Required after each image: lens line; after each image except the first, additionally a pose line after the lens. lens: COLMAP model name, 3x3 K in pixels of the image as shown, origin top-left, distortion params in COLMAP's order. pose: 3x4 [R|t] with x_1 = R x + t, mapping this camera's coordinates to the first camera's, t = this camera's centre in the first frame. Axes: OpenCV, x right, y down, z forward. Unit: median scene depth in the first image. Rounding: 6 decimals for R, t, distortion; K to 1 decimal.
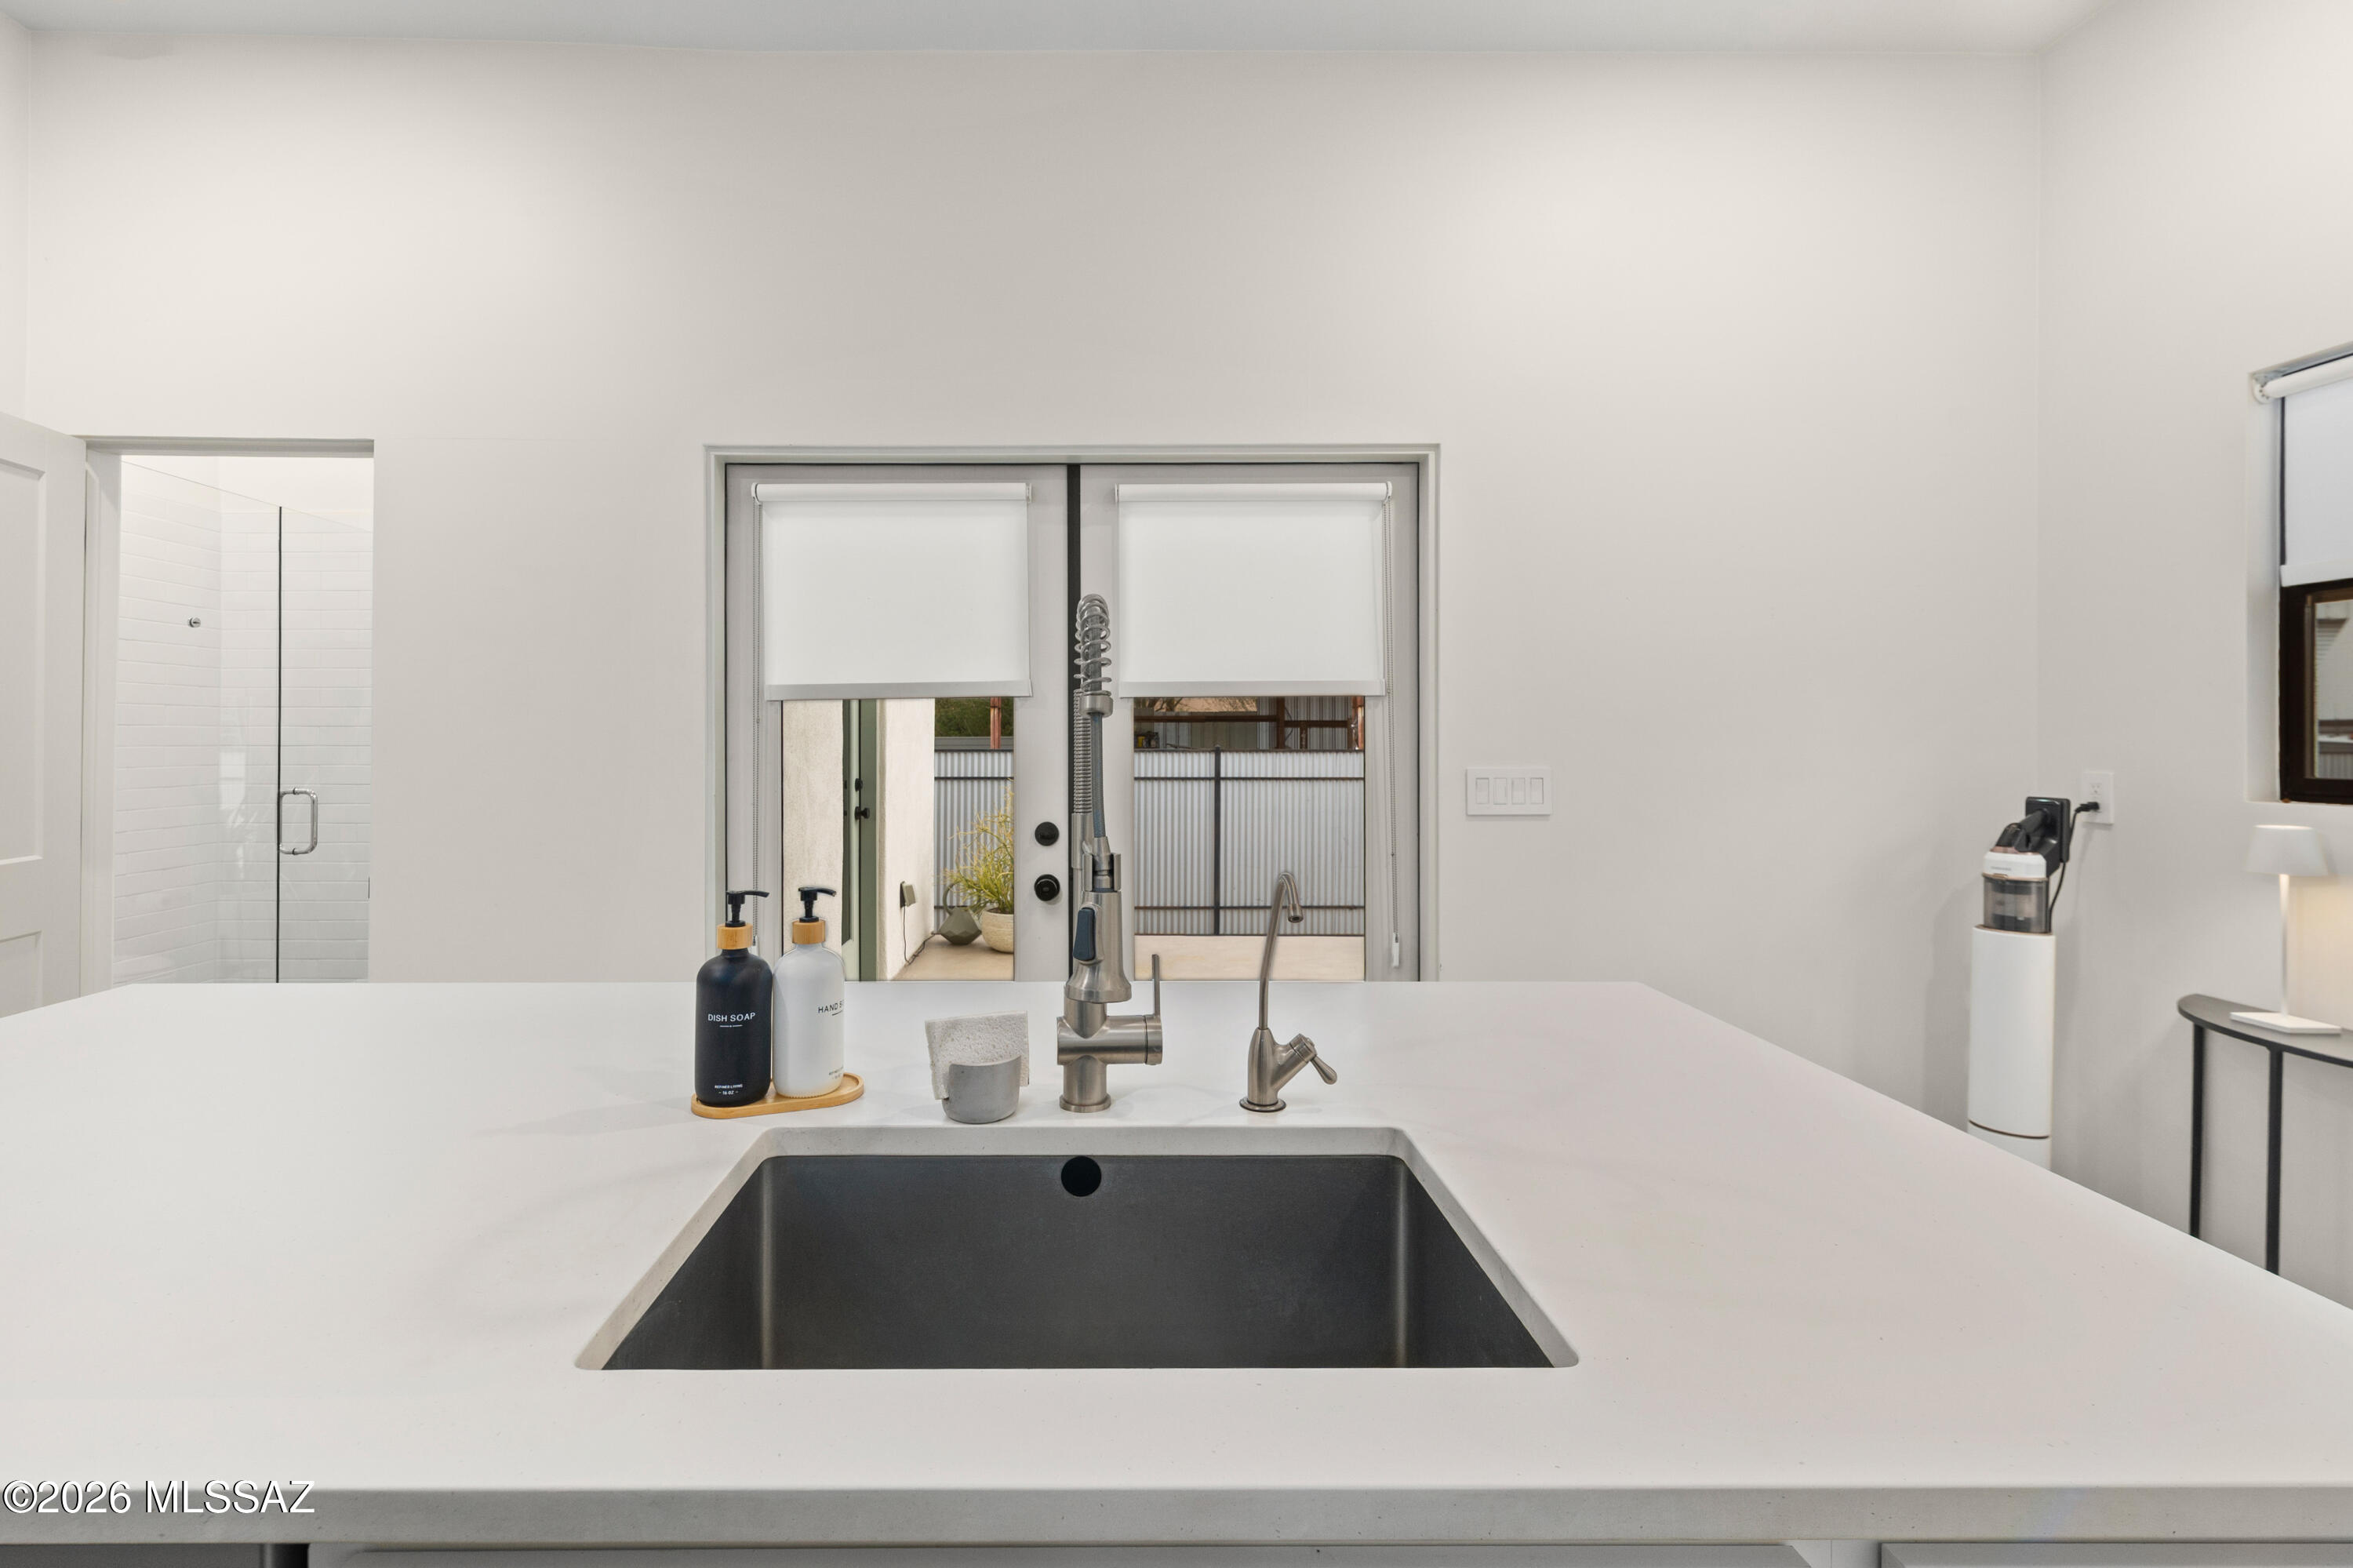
lens RADIAL K [[1041.0, 0, 1186.8], [0, 1041.0, 734.3], [0, 0, 1]] dist [-0.000764, -0.000551]
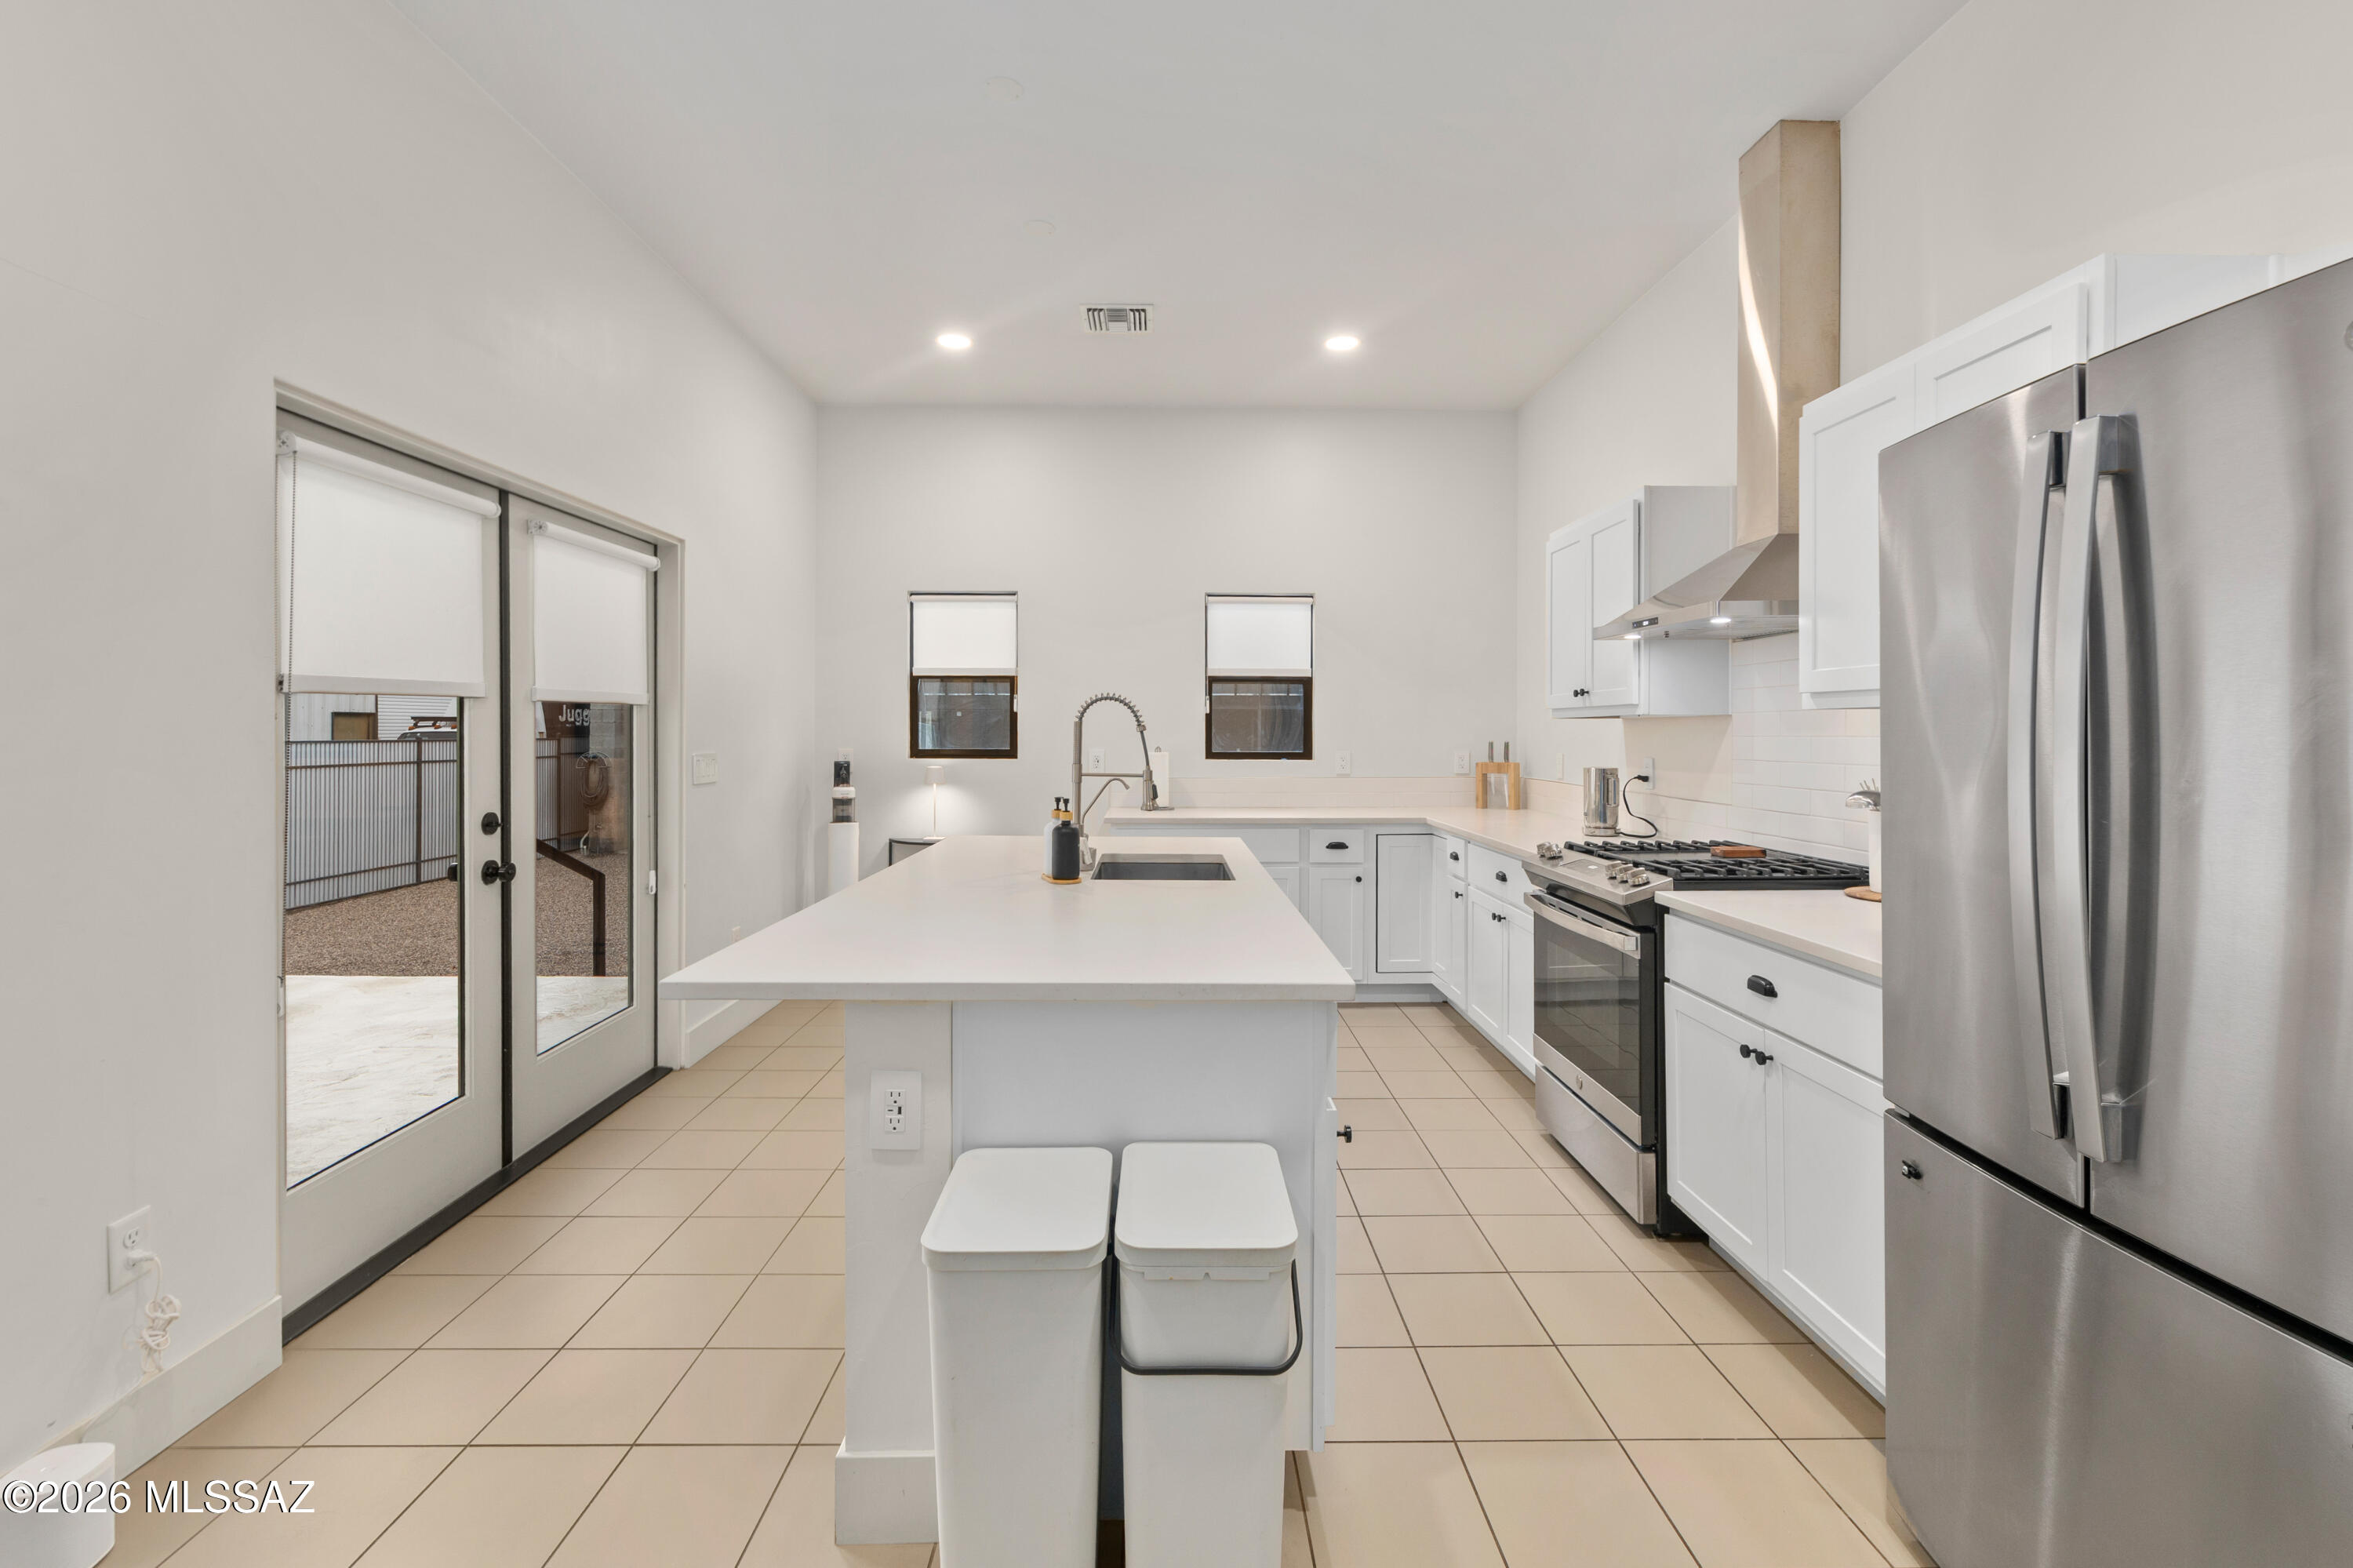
lens RADIAL K [[1041.0, 0, 1178.8], [0, 1041.0, 738.7], [0, 0, 1]] dist [-0.000764, -0.000551]
pose [[-0.013336, -0.007544, 0.999883, -1.238549], [-0.011540, 0.999906, 0.007390, -0.009400], [-0.999844, -0.011440, -0.013421, 0.288278]]
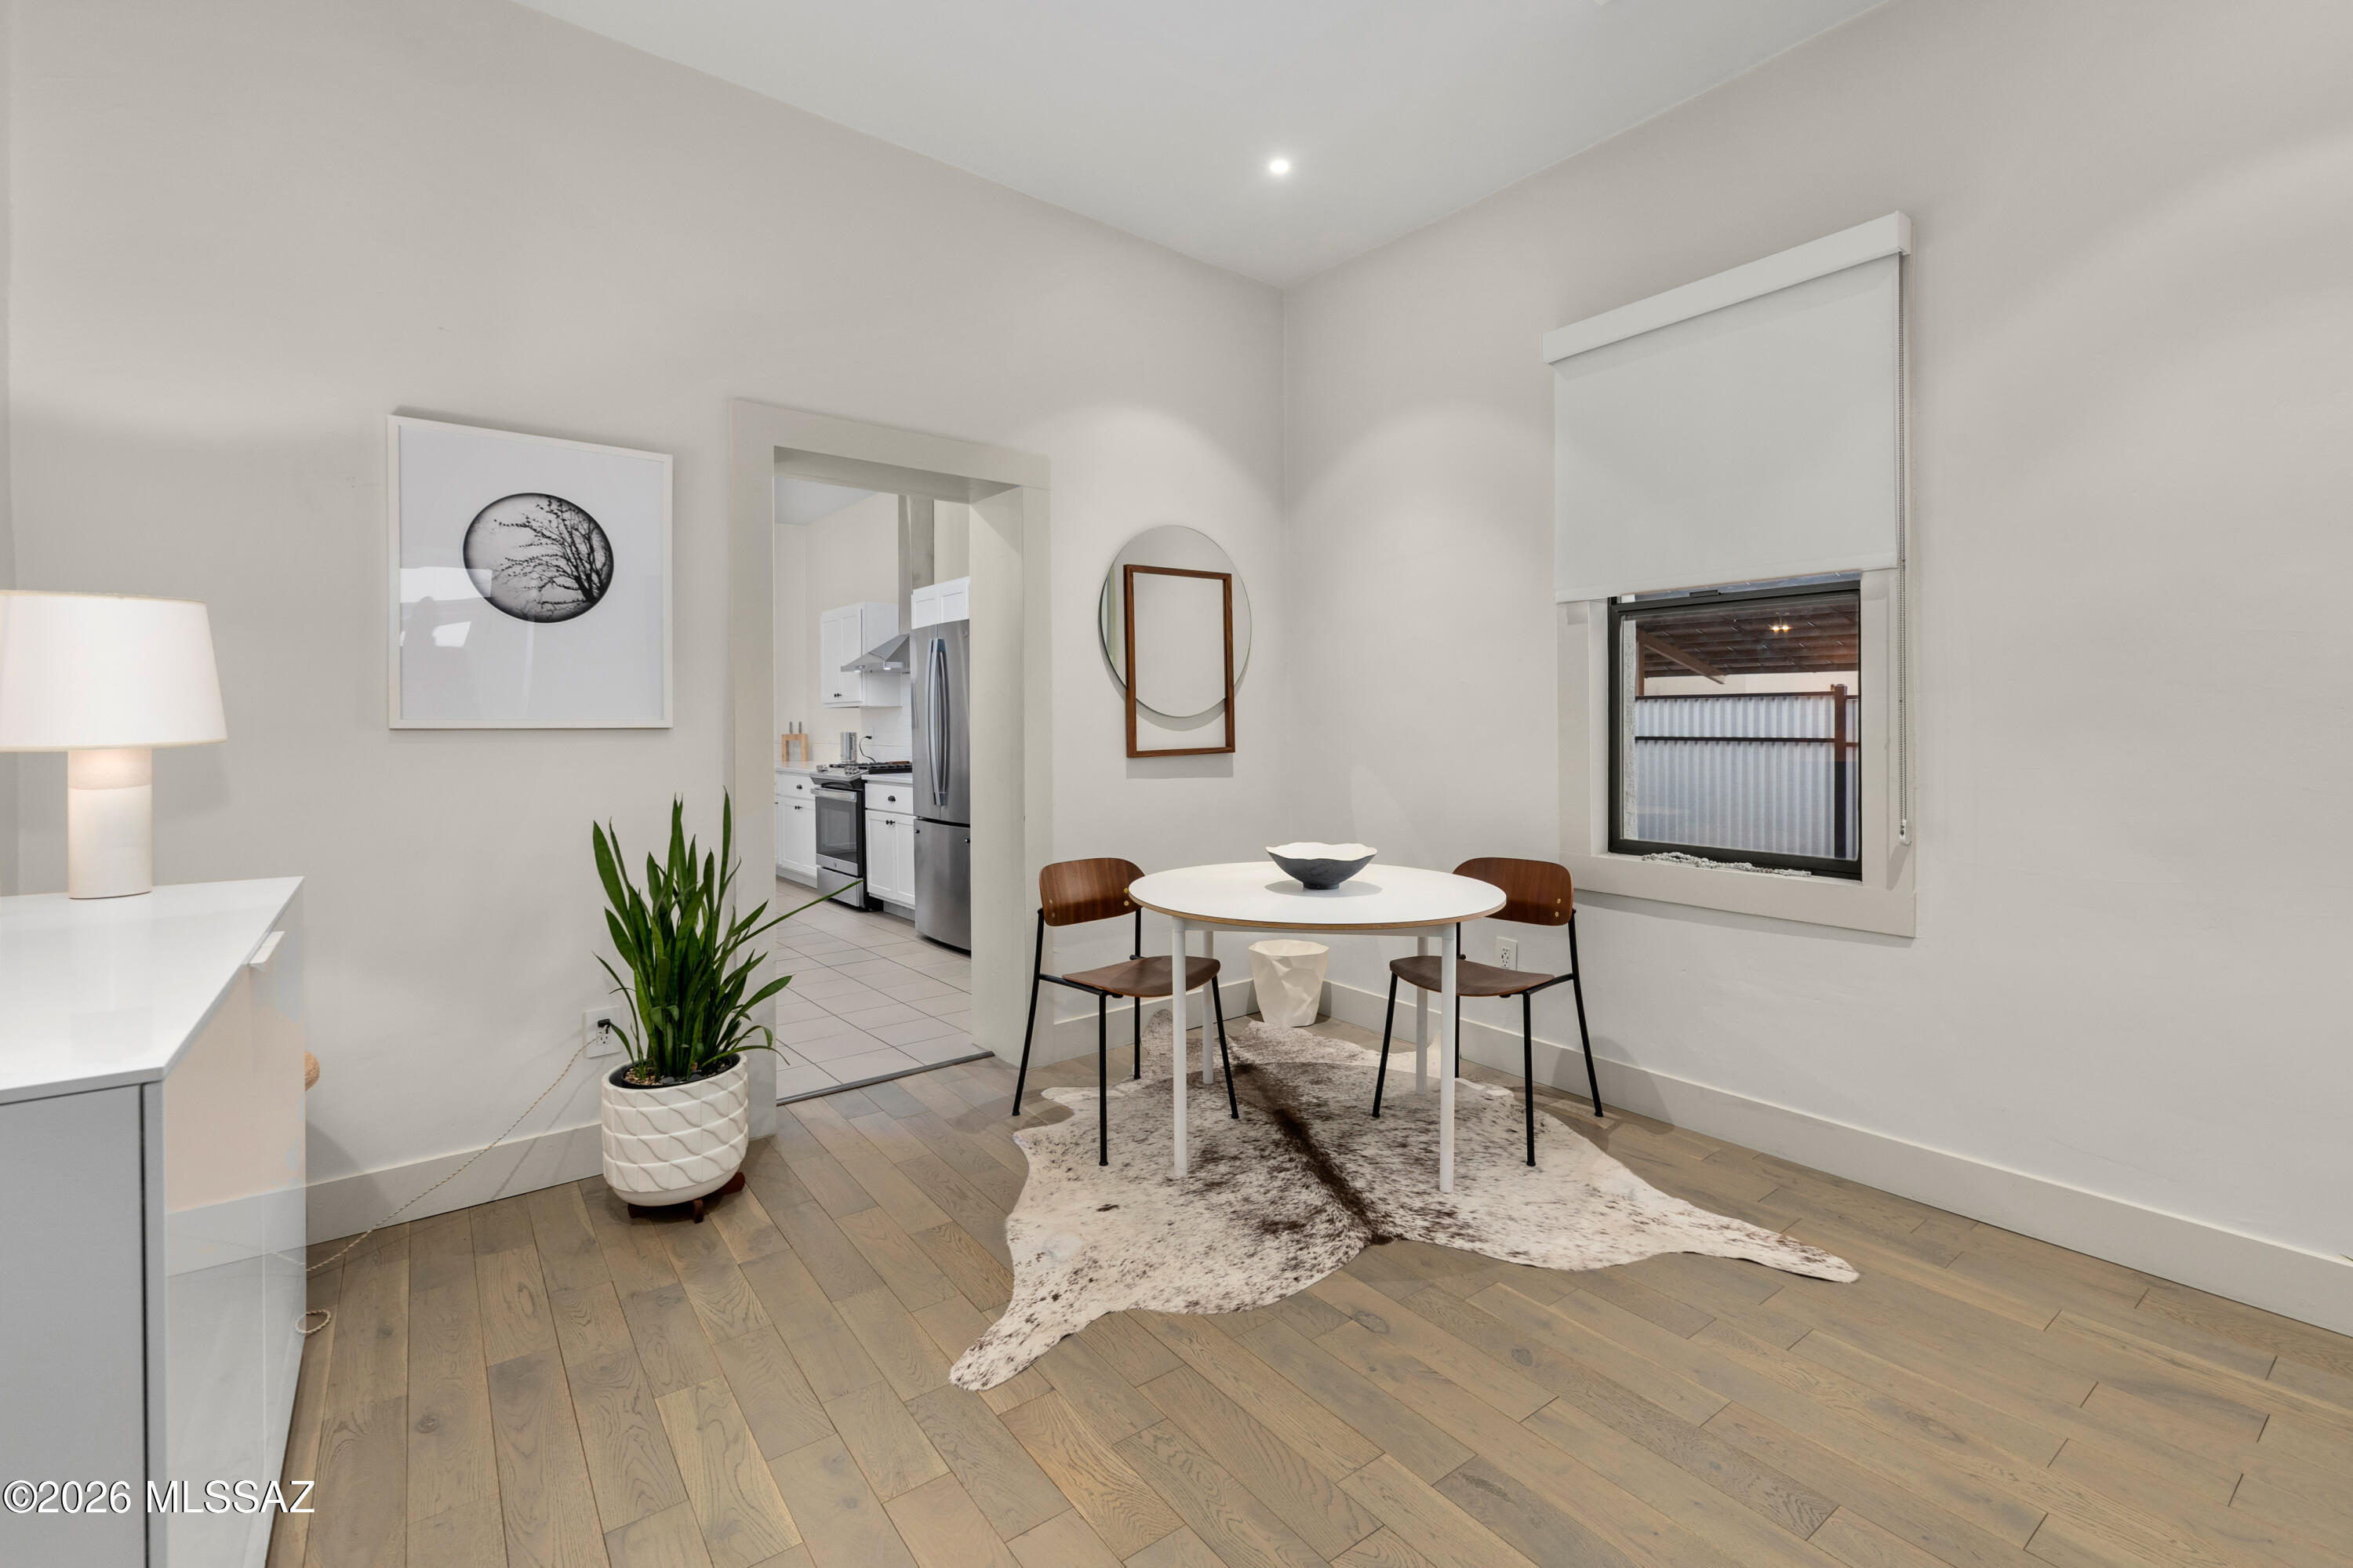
lens RADIAL K [[1041.0, 0, 1166.0], [0, 1041.0, 738.6], [0, 0, 1]] dist [-0.000764, -0.000551]
pose [[-0.614983, -0.010367, 0.788472, -2.655714], [-0.001673, 0.999928, 0.011842, 0.016717], [-0.788538, 0.005963, -0.614957, 0.776325]]
